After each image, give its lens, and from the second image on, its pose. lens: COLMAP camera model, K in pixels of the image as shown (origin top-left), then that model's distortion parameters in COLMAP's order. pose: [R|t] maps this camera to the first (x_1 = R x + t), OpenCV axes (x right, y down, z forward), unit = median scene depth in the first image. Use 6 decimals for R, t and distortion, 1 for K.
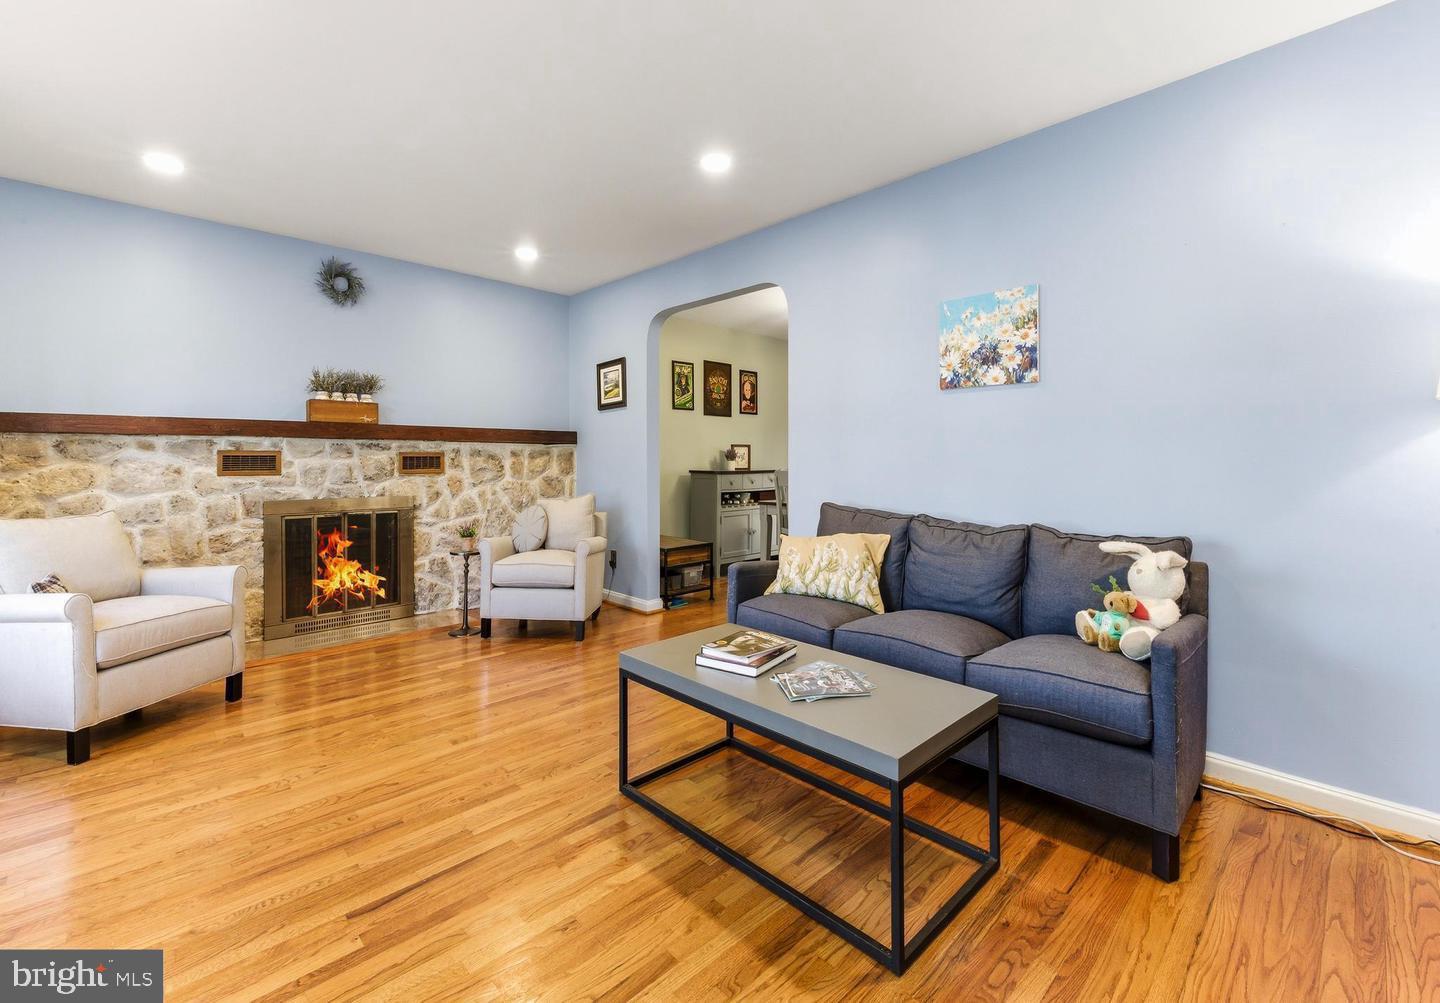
lens RADIAL K [[627.8, 0, 720.9], [0, 627.8, 461.4], [0, 0, 1]] dist [0.011816, -0.000108]
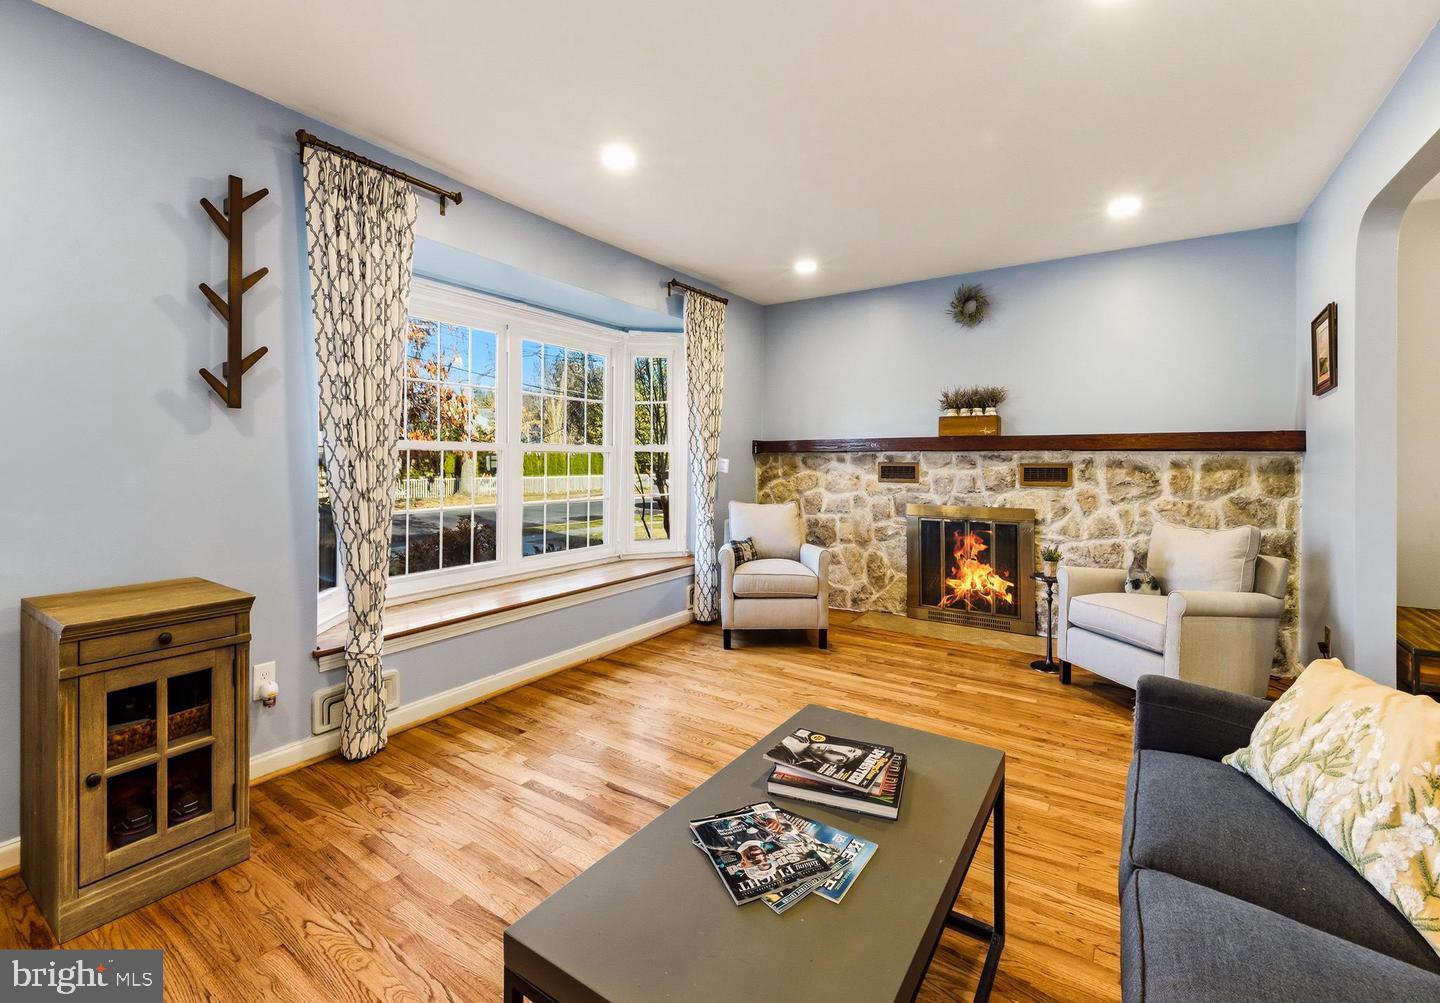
lens RADIAL K [[612.0, 0, 723.0], [0, 612.0, 466.4], [0, 0, 1]] dist [0.010753, -0.000032]
pose [[0.206146, 0.009271, -0.978477, 0.336460], [-0.005908, 0.999949, 0.008229, -0.015624], [0.978503, 0.004084, 0.206191, 0.373023]]
